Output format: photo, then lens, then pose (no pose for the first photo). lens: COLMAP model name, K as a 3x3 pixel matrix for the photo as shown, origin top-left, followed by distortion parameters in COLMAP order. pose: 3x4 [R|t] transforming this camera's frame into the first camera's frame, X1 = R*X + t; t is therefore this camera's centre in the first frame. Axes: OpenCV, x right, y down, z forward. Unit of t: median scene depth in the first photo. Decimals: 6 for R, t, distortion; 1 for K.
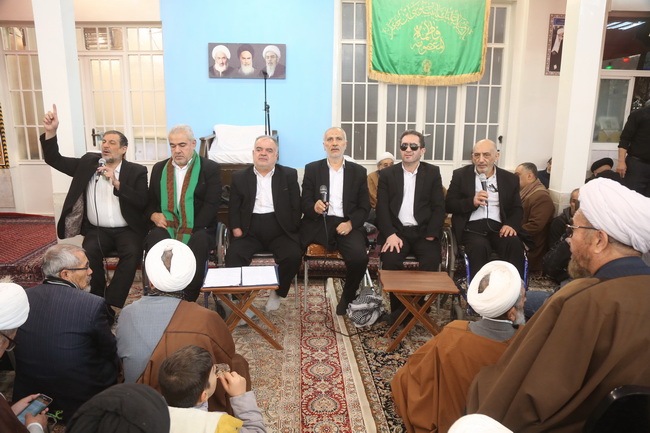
lens RADIAL K [[460.4, 0, 324.5], [0, 460.4, 215.7], [0, 0, 1]] dist [-0.102050, 0.055662]
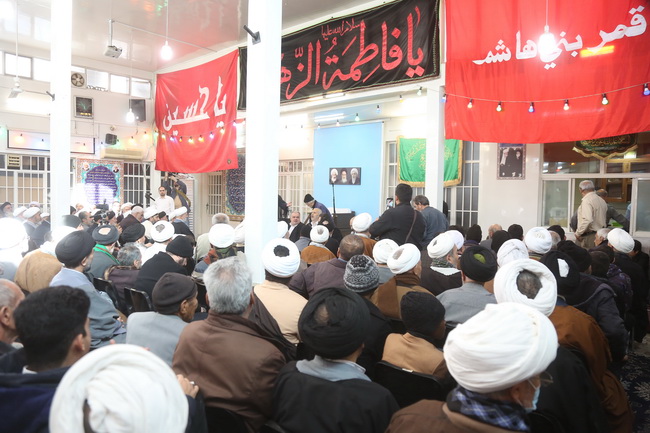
lens RADIAL K [[460.4, 0, 325.1], [0, 460.4, 216.2], [0, 0, 1]] dist [-0.102050, 0.055662]
pose [[0.738161, 0.036405, -0.673642, 1.124476], [-0.163832, 0.978324, -0.126652, 0.098791], [0.654429, 0.203853, 0.728125, -0.482345]]
